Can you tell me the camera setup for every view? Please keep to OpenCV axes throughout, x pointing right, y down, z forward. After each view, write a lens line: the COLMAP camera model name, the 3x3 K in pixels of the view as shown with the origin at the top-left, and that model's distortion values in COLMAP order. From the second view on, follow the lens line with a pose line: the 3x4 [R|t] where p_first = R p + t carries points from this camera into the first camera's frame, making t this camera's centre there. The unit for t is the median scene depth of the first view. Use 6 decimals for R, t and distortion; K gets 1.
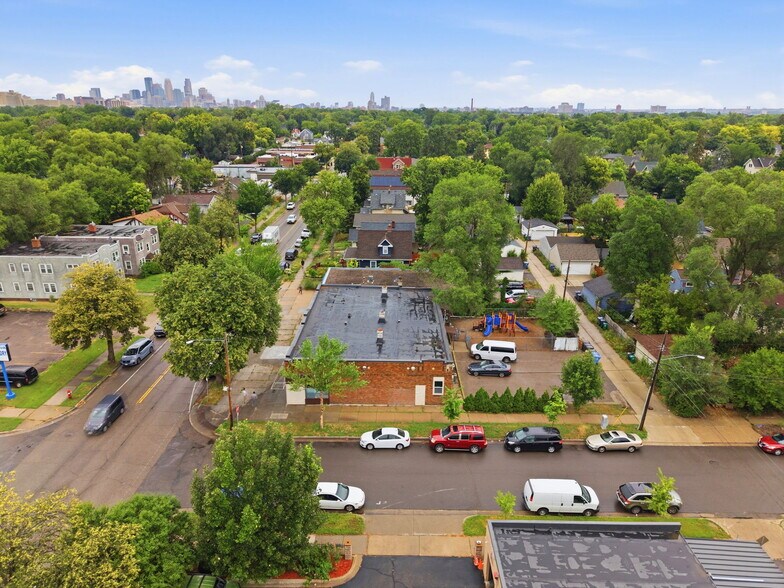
lens RADIAL K [[508.1, 0, 392.0], [0, 508.1, 294.0], [0, 0, 1]] dist [-0.002432, -0.001041]
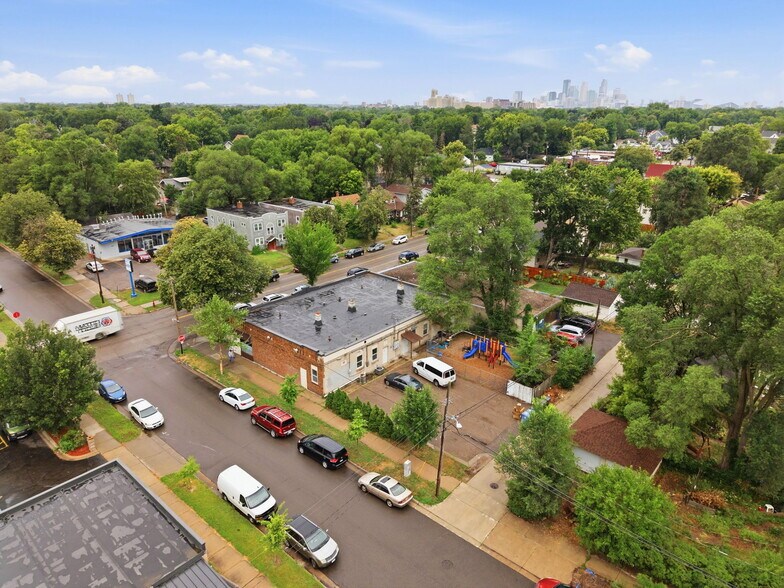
lens RADIAL K [[508.1, 0, 392.0], [0, 508.1, 294.0], [0, 0, 1]] dist [-0.002432, -0.001041]
pose [[0.770193, 0.214695, -0.600591, 0.668241], [-0.215488, 0.973864, 0.071789, -0.072040], [0.600306, 0.074129, 0.796327, 0.219053]]
